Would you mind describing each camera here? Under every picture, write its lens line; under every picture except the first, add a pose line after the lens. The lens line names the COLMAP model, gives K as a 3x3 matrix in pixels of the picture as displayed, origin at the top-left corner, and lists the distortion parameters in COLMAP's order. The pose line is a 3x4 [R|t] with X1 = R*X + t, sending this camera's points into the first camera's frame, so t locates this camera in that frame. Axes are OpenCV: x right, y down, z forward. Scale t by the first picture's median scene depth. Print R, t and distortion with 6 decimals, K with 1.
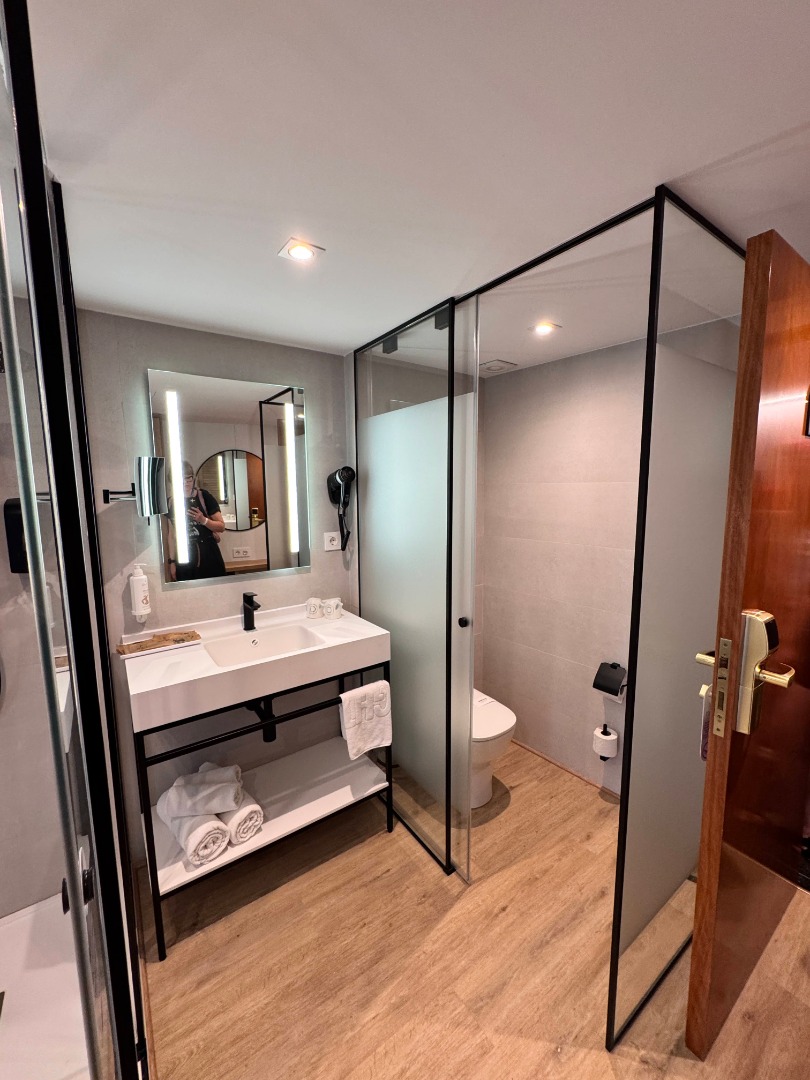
lens RADIAL K [[432.7, 0, 402.8], [0, 432.7, 542.3], [0, 0, 1]] dist [0.000017, 0.000236]
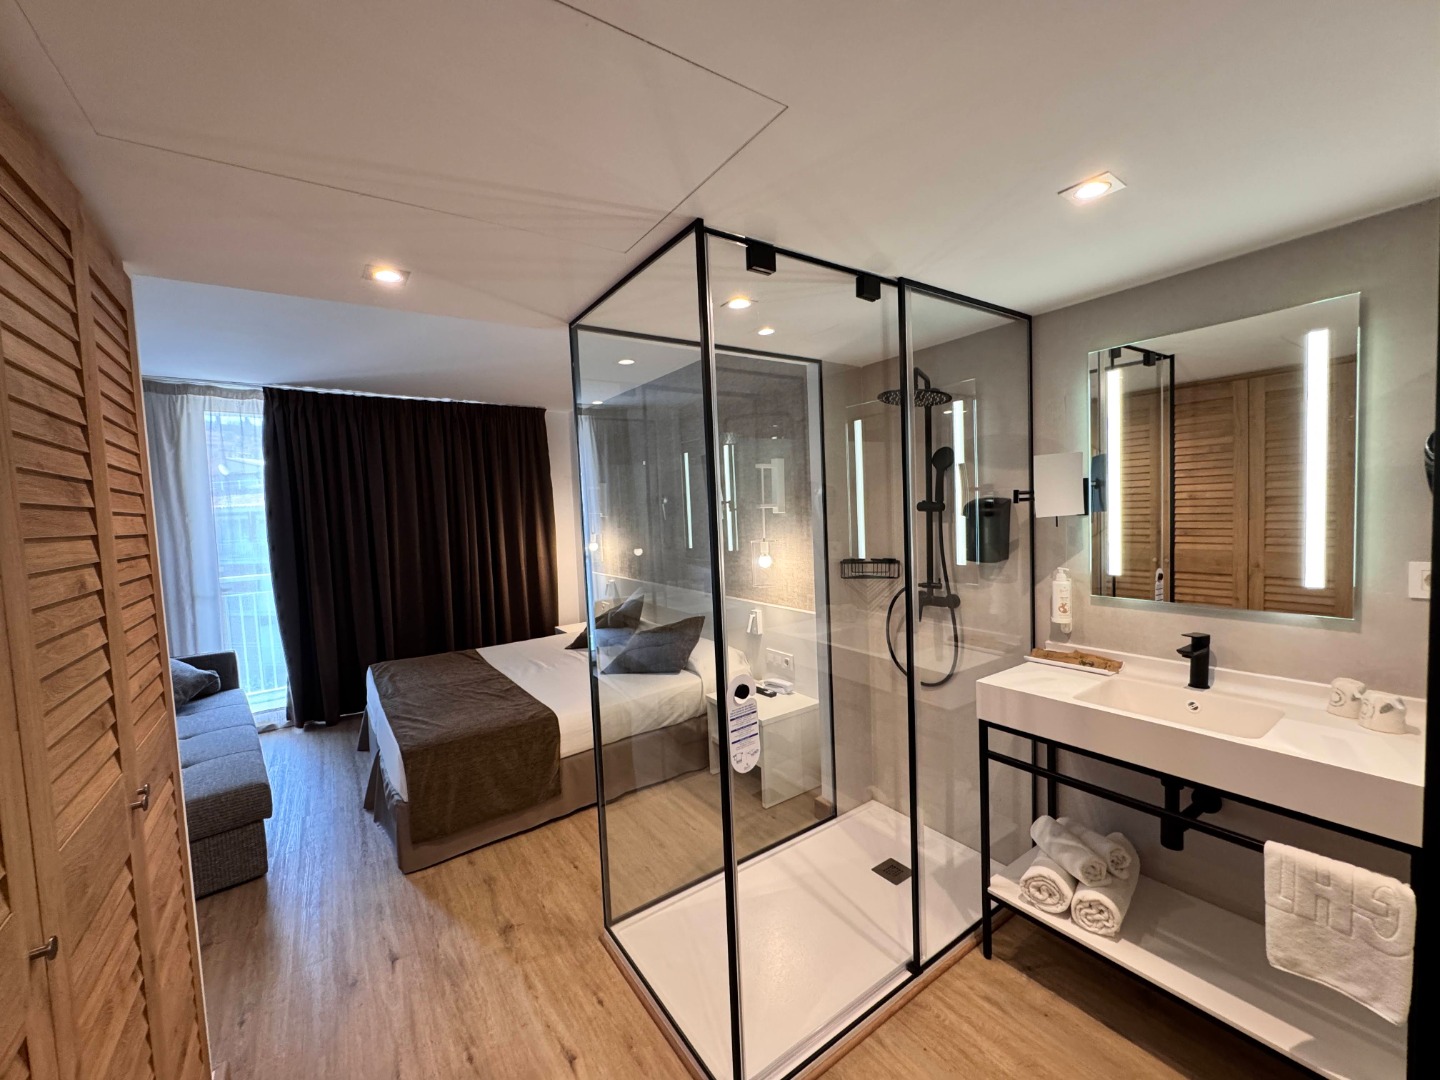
lens RADIAL K [[576.9, 0, 724.0], [0, 576.9, 538.7], [0, 0, 1]] dist [0.000017, 0.000236]
pose [[-0.005549, 0.065067, -0.997865, 0.616970], [-0.080835, 0.994586, 0.065303, -0.034524], [0.996712, 0.081025, -0.000260, 0.268621]]
